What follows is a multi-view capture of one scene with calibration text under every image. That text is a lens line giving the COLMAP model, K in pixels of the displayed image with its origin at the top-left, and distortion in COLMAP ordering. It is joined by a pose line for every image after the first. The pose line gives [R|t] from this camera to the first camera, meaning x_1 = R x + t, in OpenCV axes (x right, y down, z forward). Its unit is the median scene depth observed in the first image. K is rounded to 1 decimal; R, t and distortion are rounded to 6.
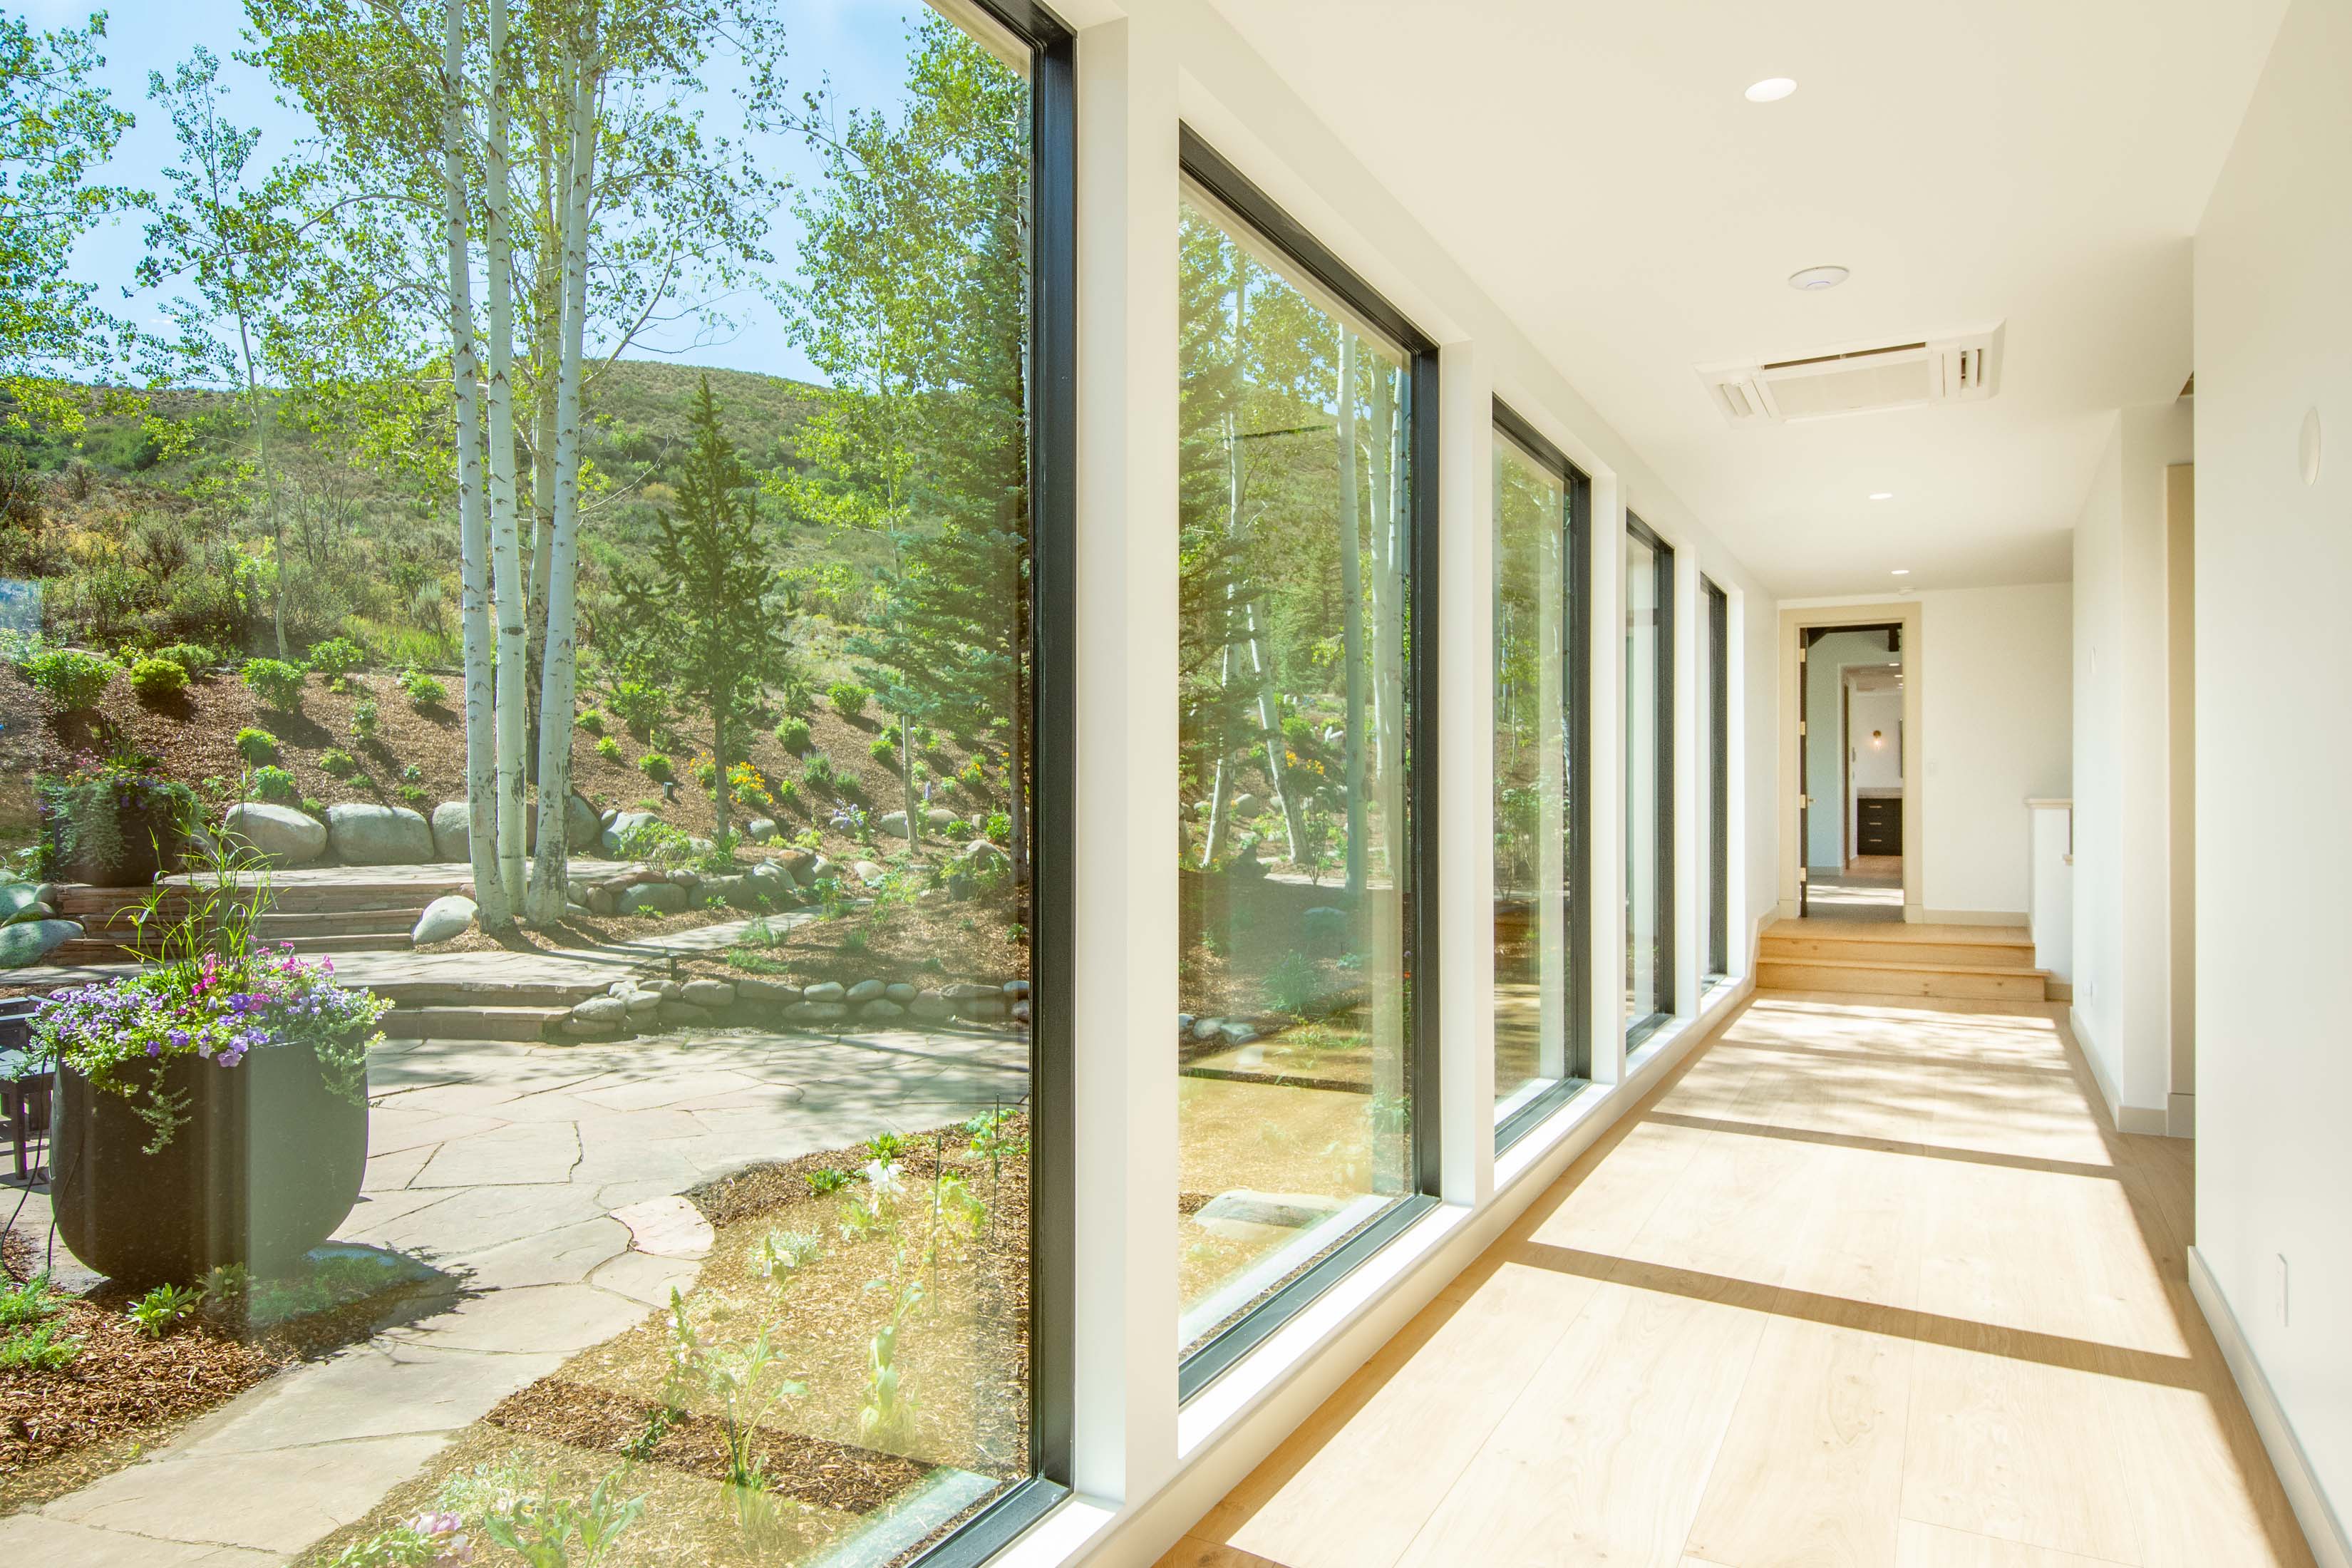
lens RADIAL K [[1397.7, 0, 1176.0], [0, 1397.7, 784.0], [0, 0, 1]] dist [0.033485, -0.028254]
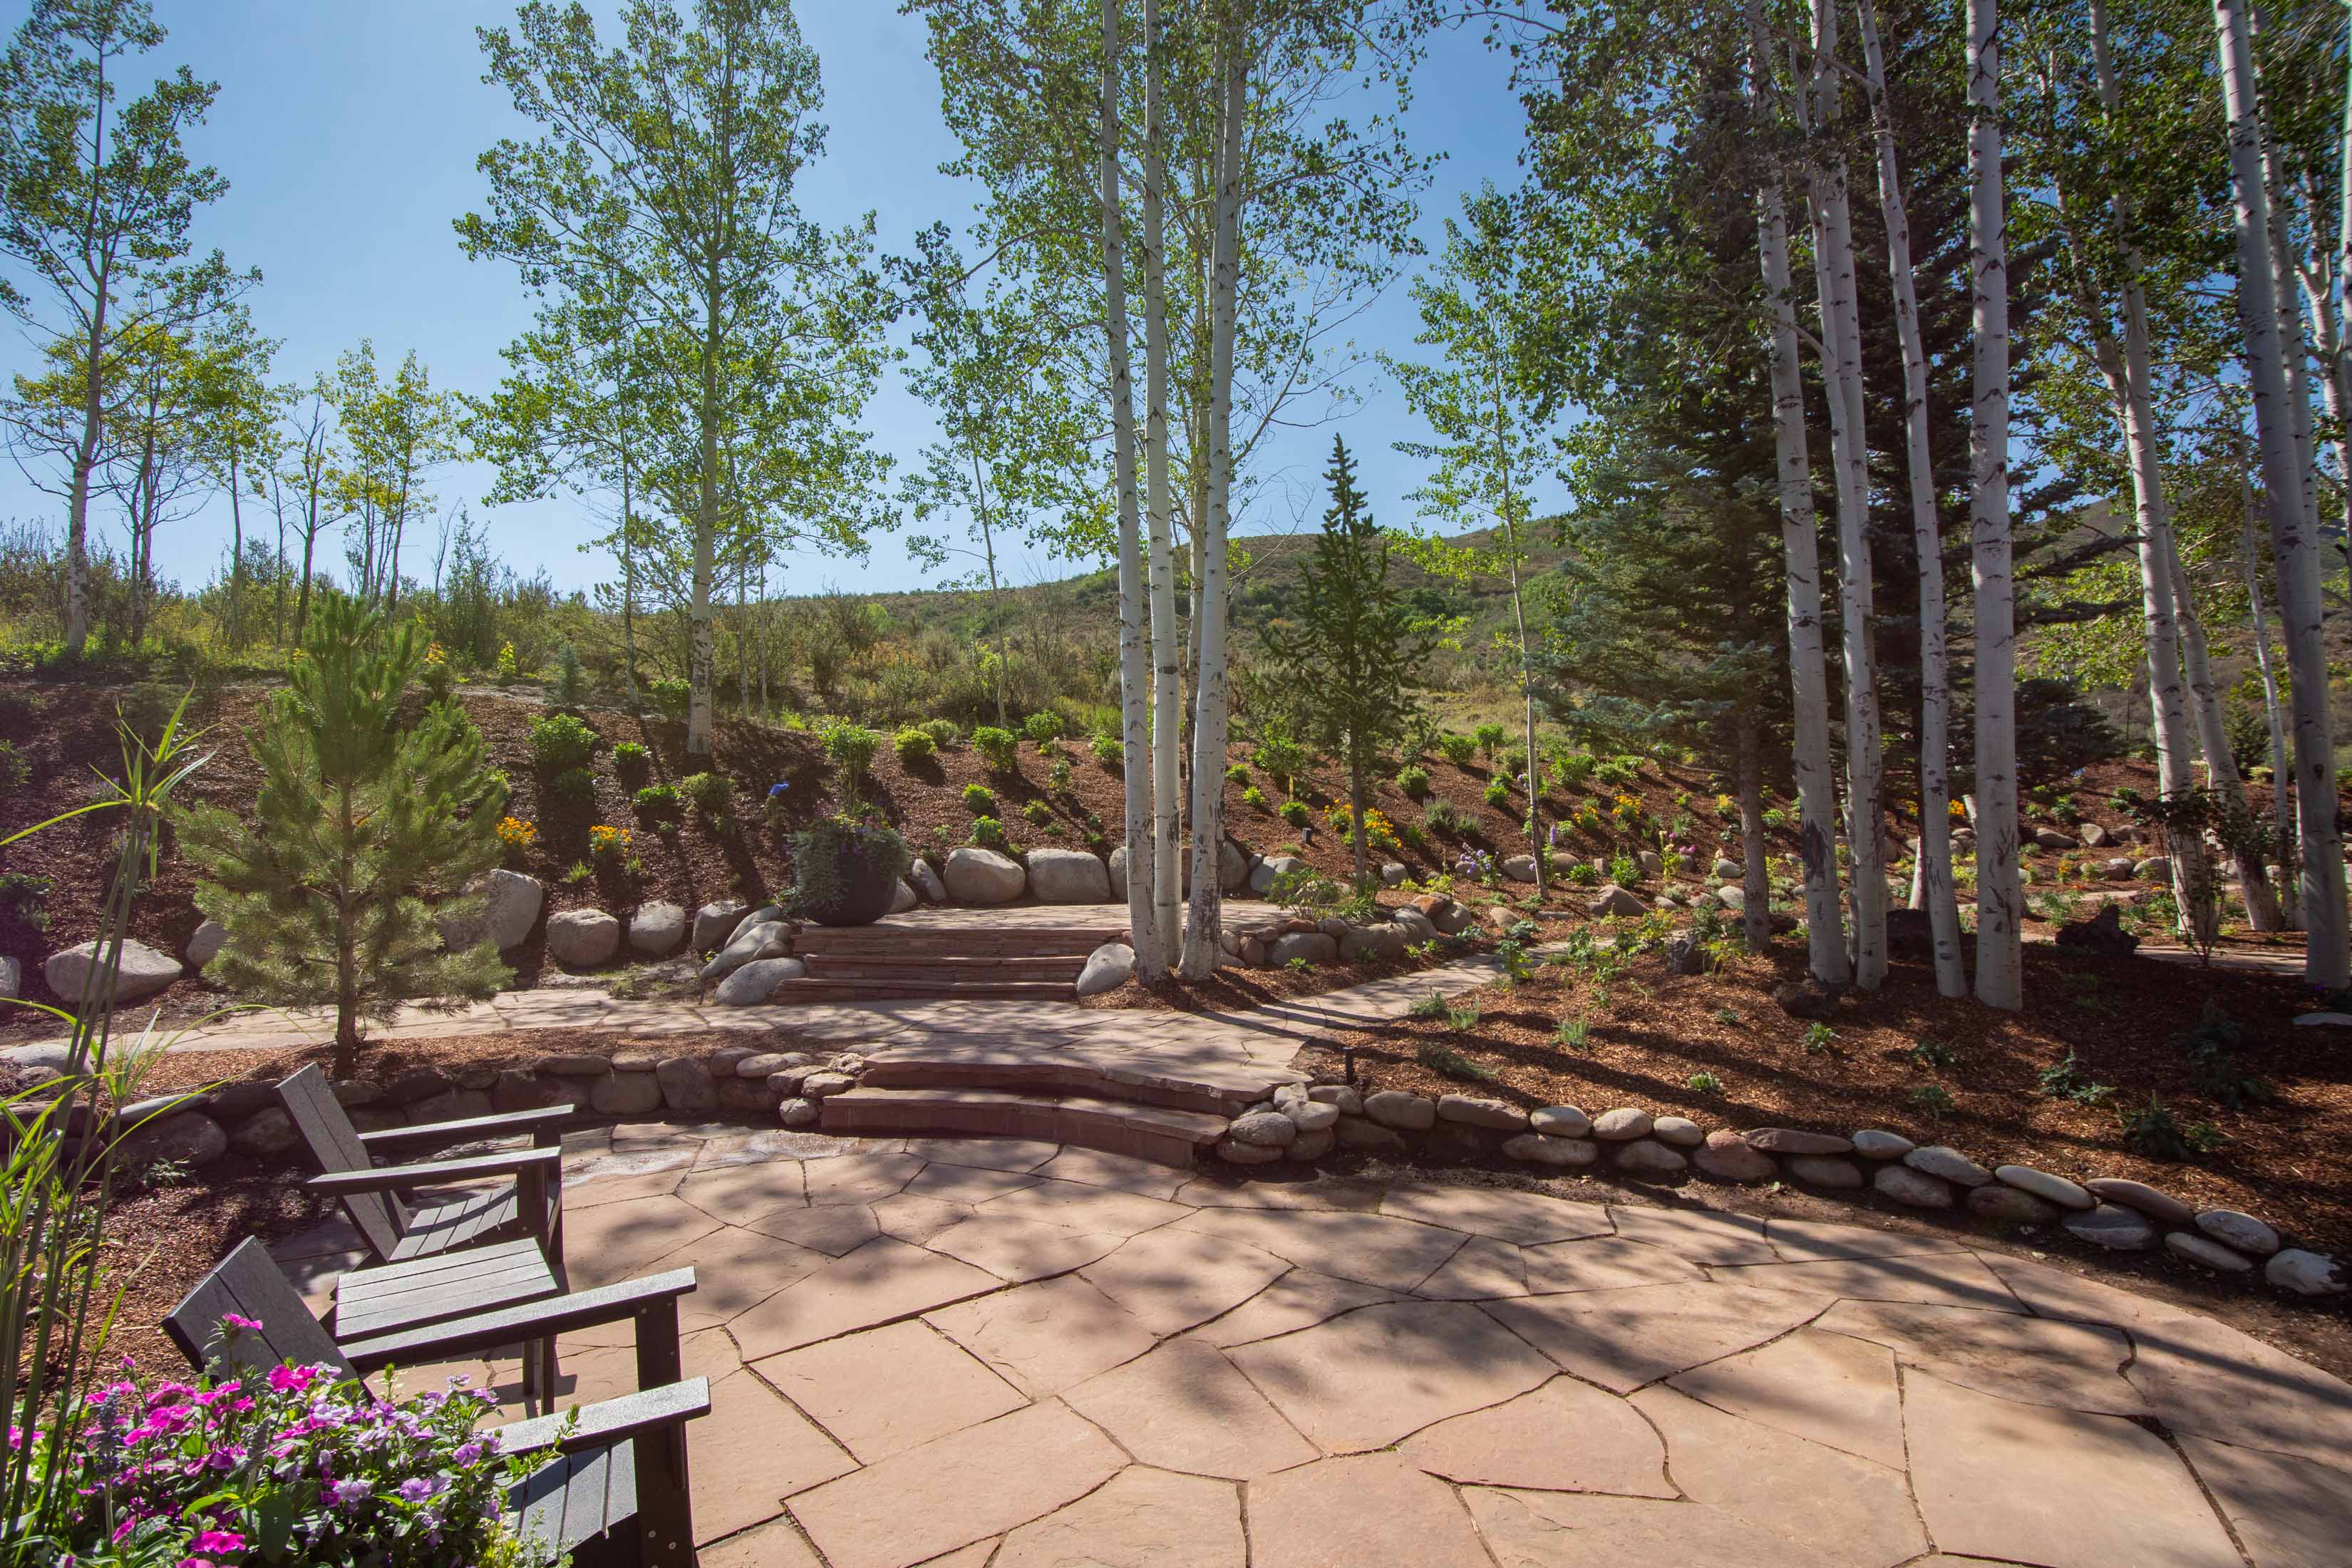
lens RADIAL K [[1025.6, 0, 1176.0], [0, 1025.6, 784.0], [0, 0, 1]] dist [0.000033, -0.009430]
pose [[0.899262, -0.028402, -0.436487, -0.120525], [0.007793, 0.998772, -0.048935, 0.002924], [0.437341, 0.040604, 0.898379, 0.279234]]
